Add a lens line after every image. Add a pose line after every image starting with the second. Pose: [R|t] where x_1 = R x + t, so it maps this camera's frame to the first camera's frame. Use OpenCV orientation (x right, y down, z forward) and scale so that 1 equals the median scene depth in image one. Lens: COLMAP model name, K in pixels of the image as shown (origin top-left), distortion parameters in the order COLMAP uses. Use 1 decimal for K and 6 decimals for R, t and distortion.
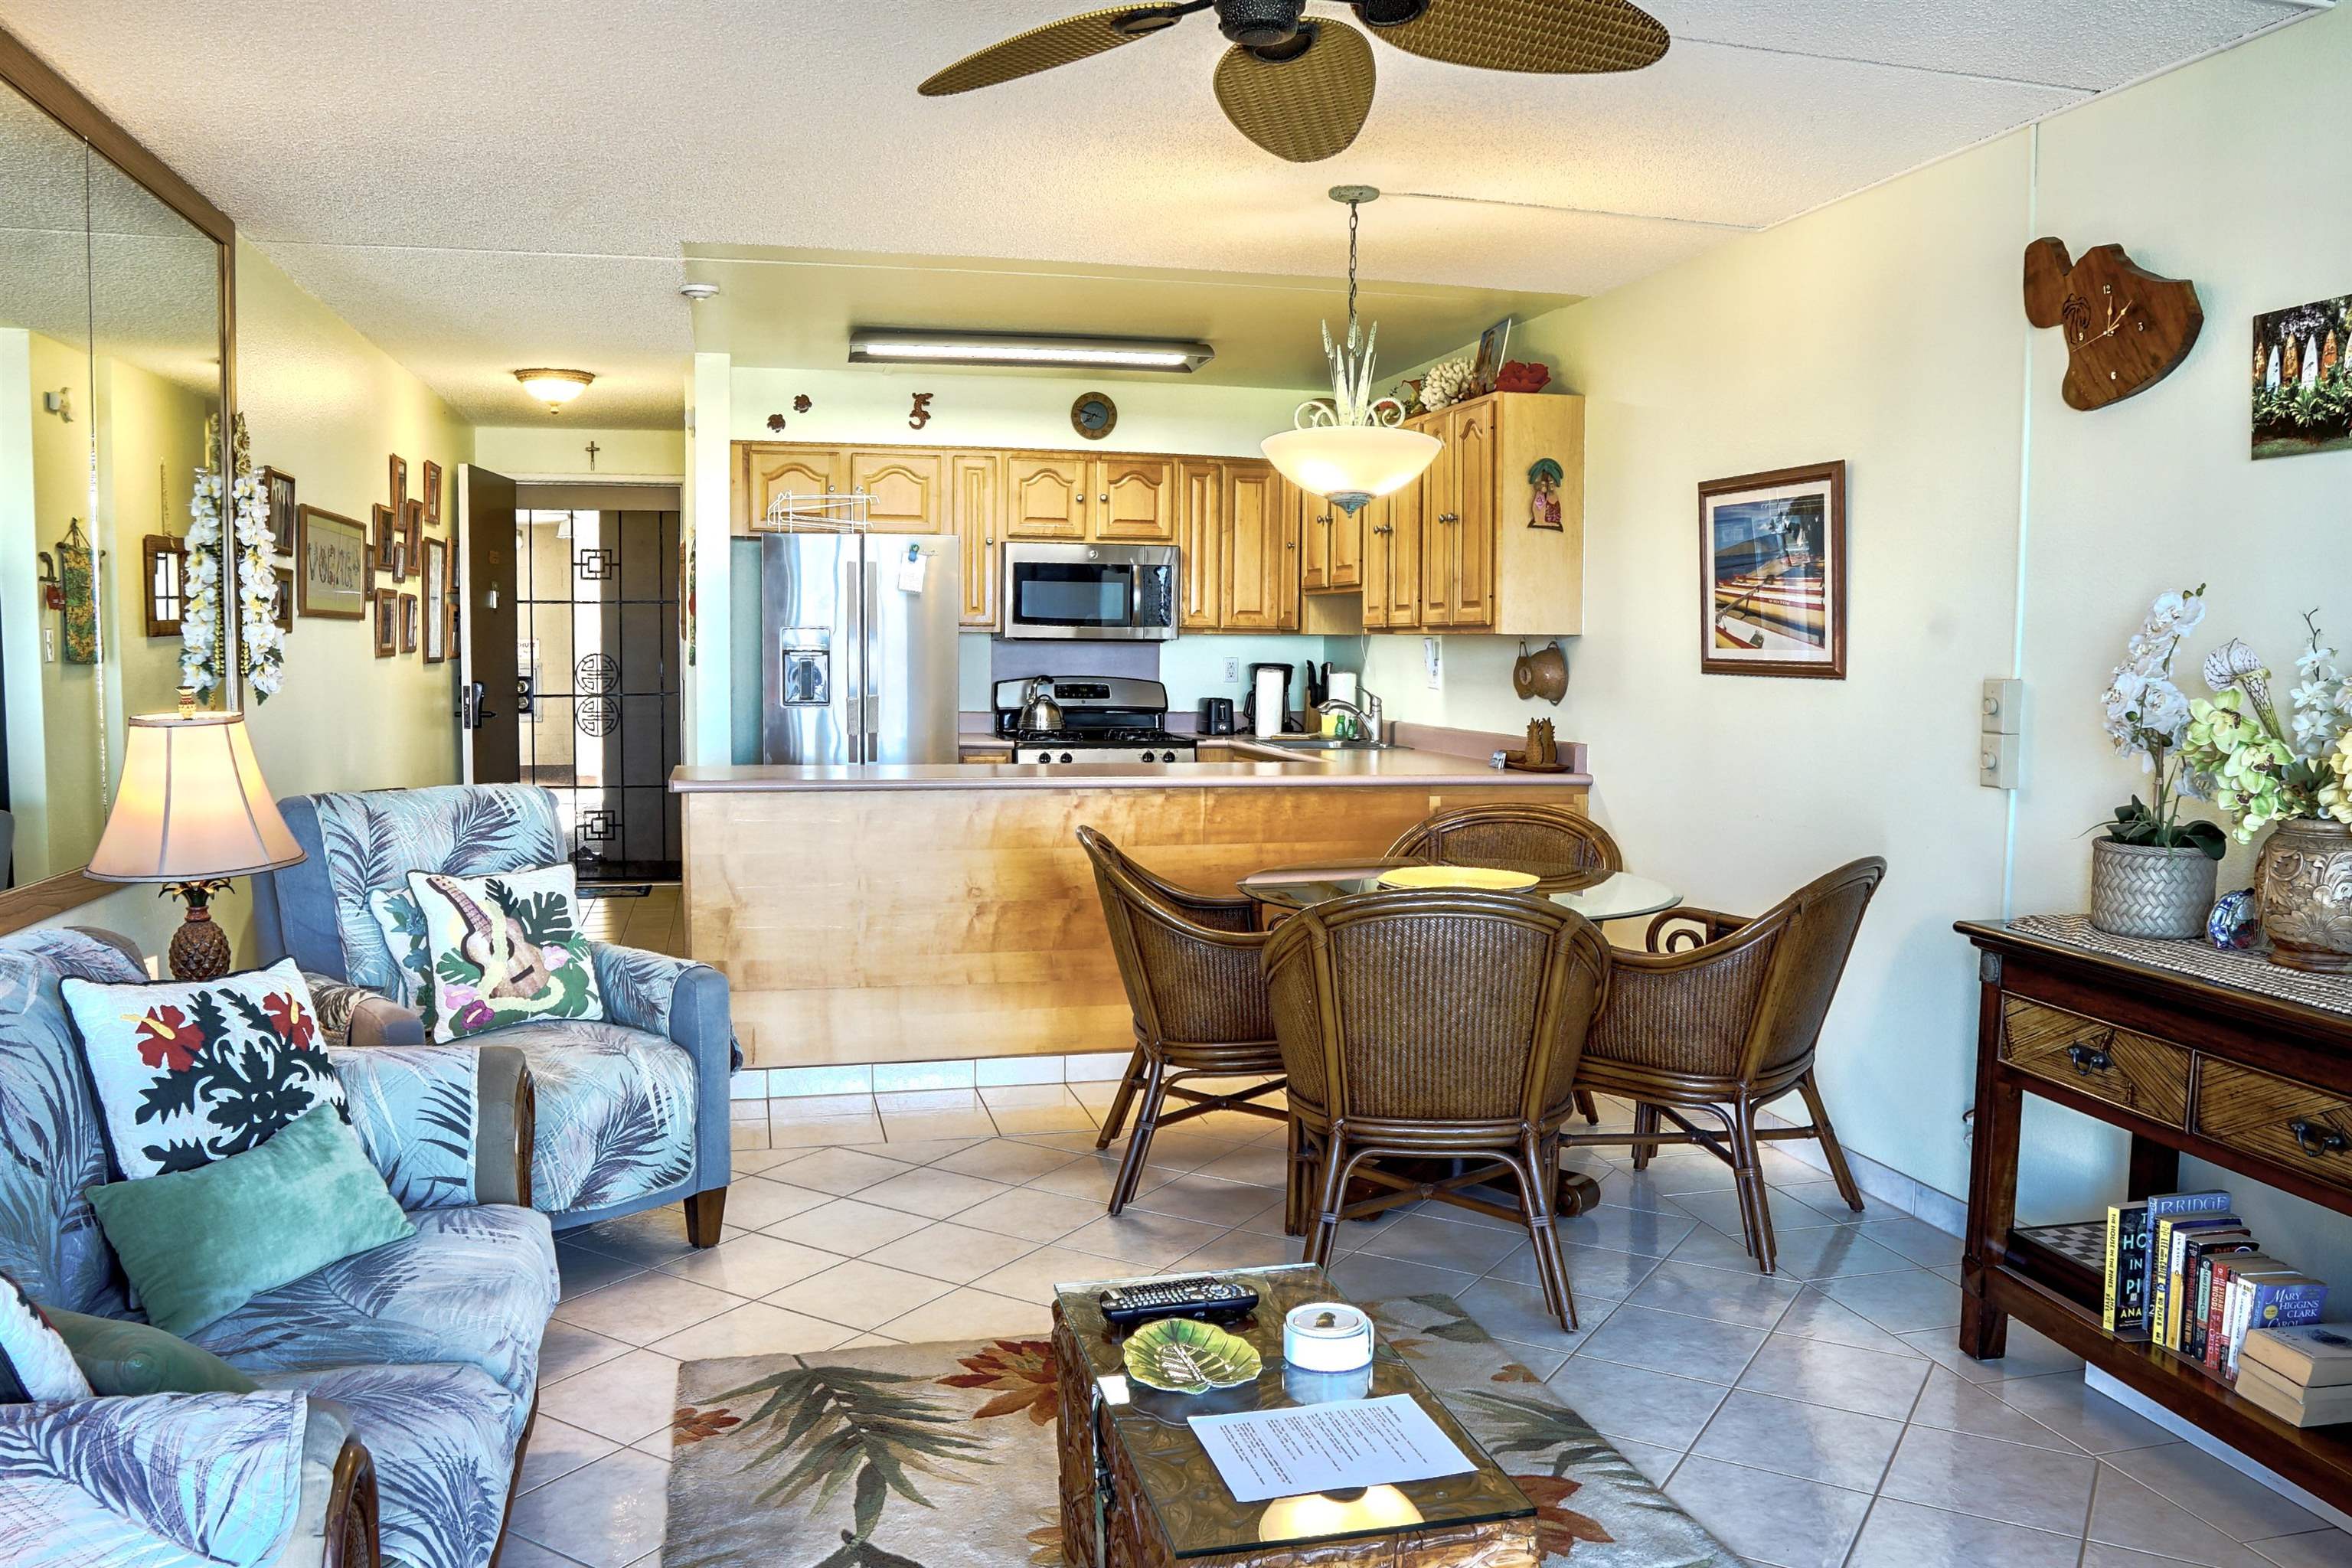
lens RADIAL K [[1781.3, 0, 1177.4], [0, 1781.3, 793.5], [0, 0, 1]] dist [-0.120101, 0.081319]
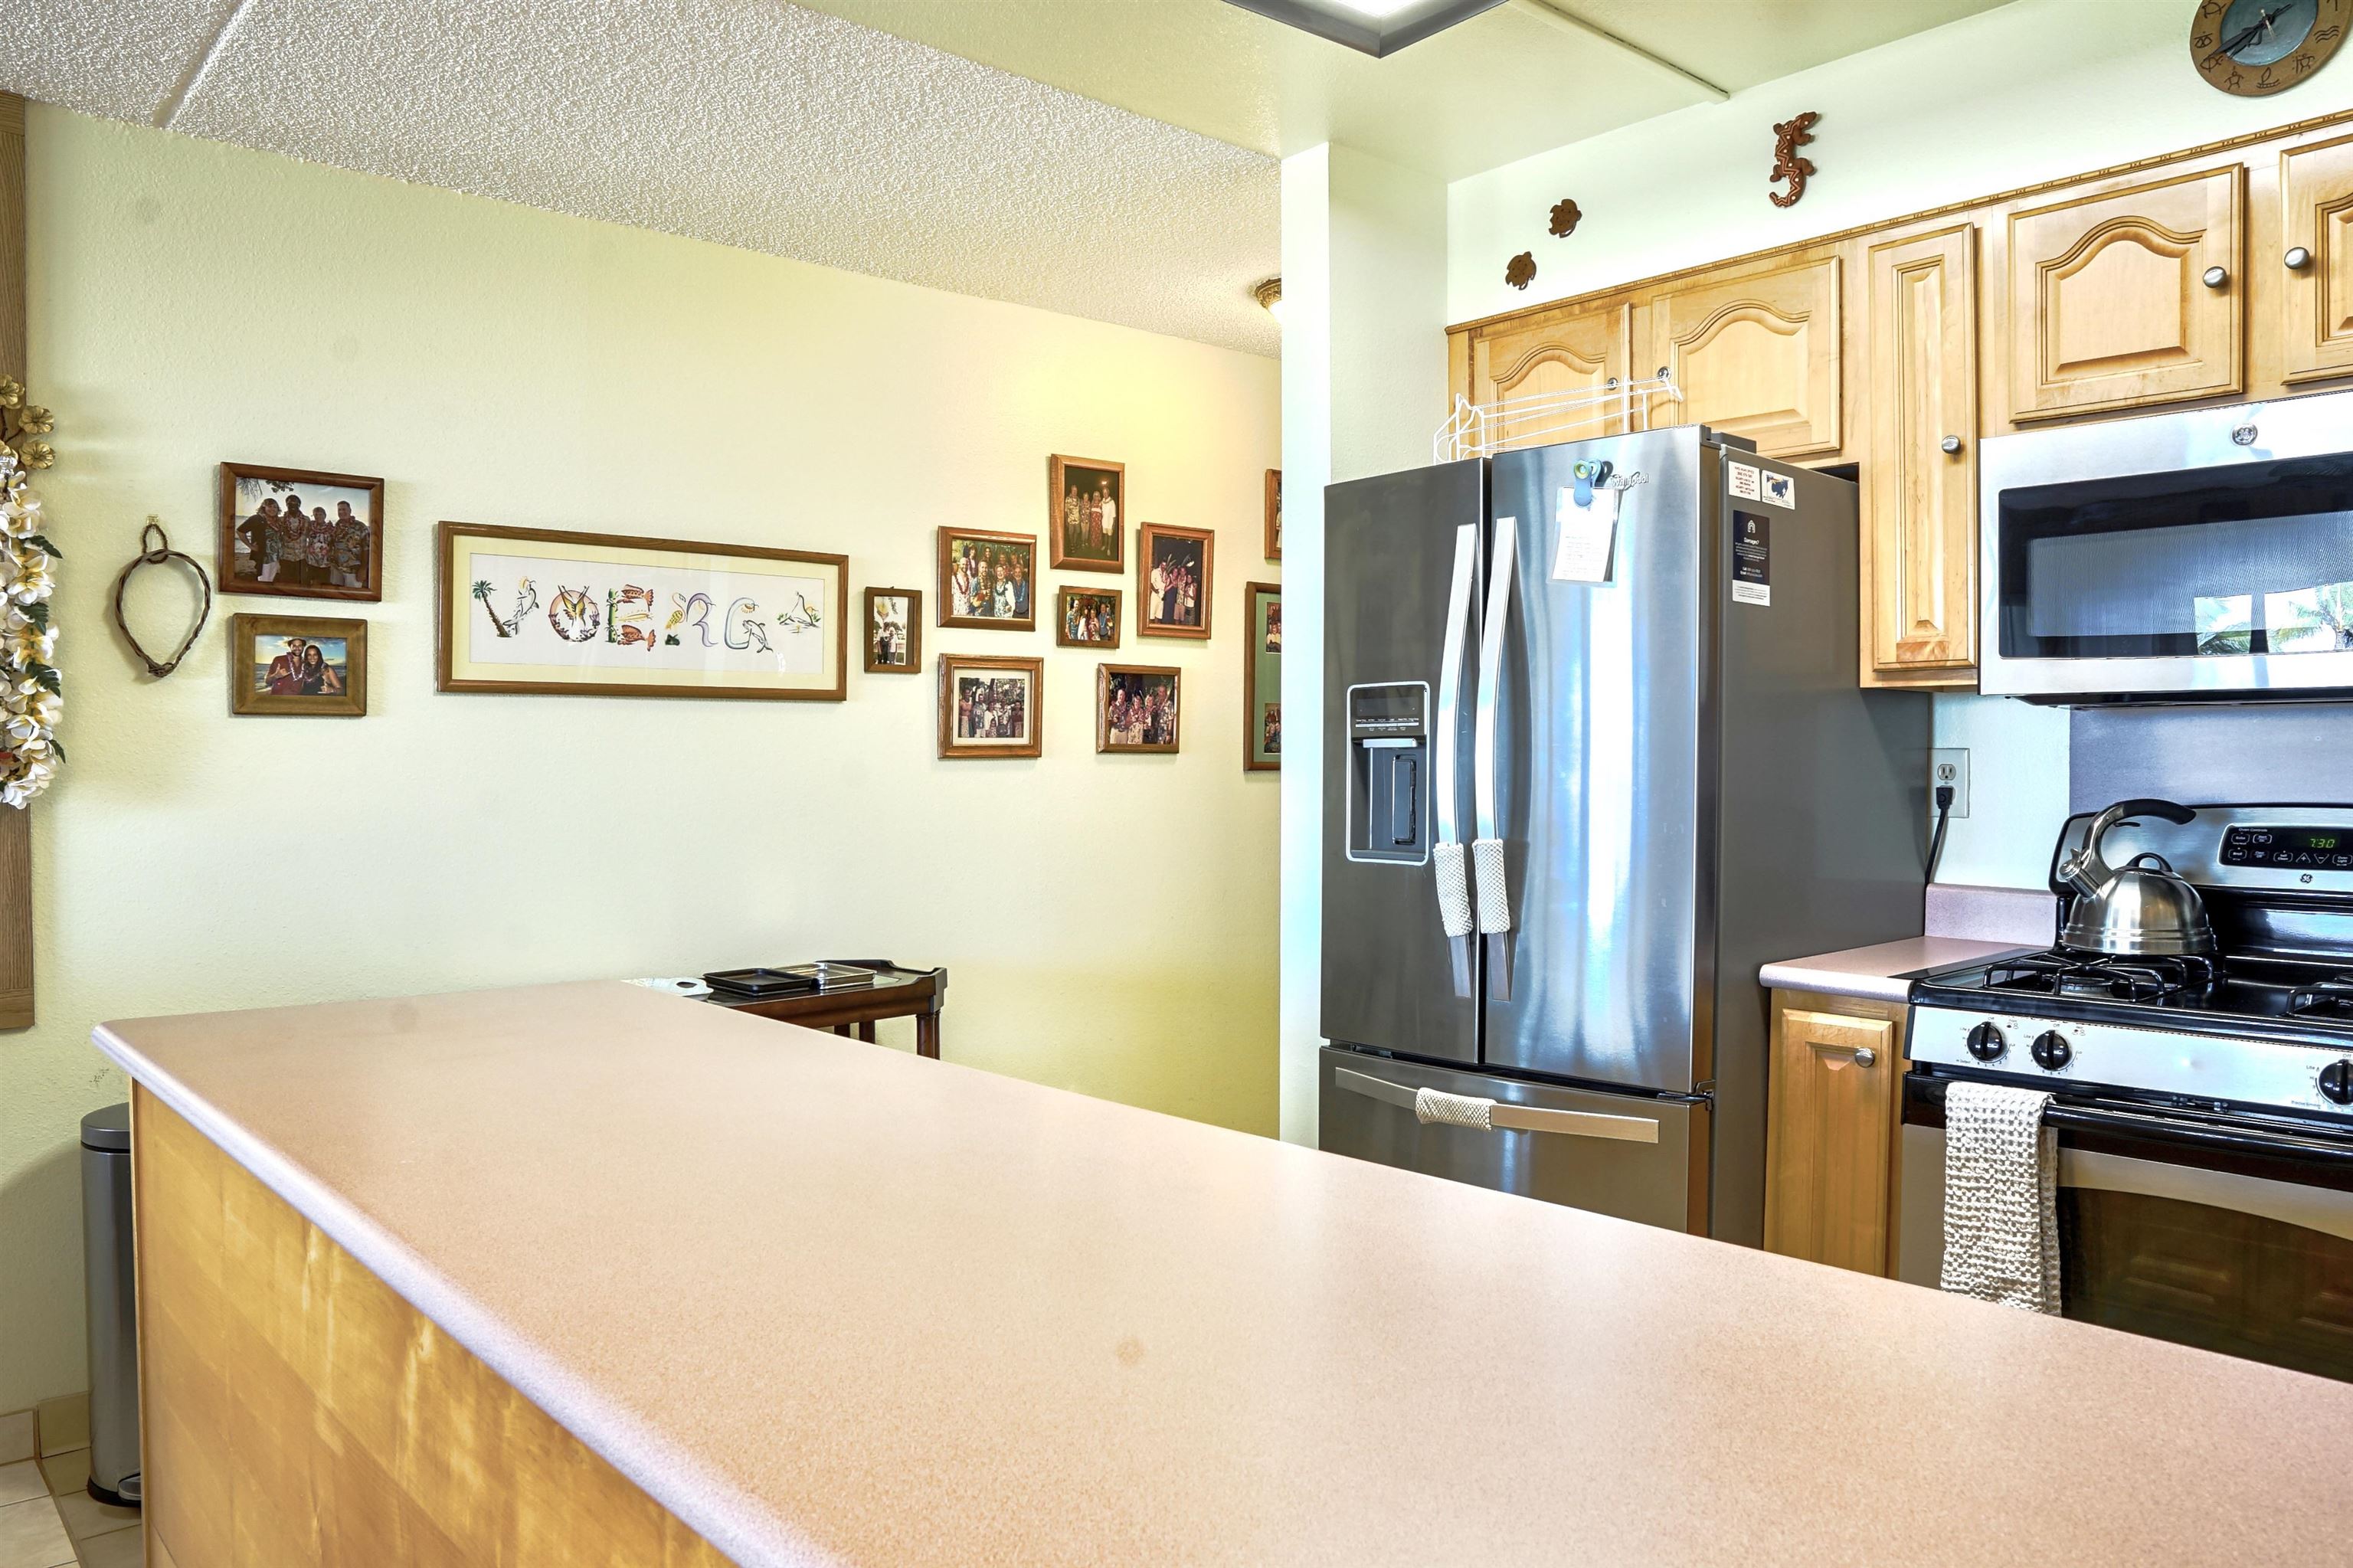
lens RADIAL K [[1675.3, 0, 1179.2], [0, 1675.3, 796.8], [0, 0, 1]] dist [-0.111587, 0.073652]
pose [[0.459053, 0.006798, -0.888383, 0.198442], [-0.067922, 0.997313, -0.027466, -0.070730], [0.885808, 0.072949, 0.458281, 1.070977]]
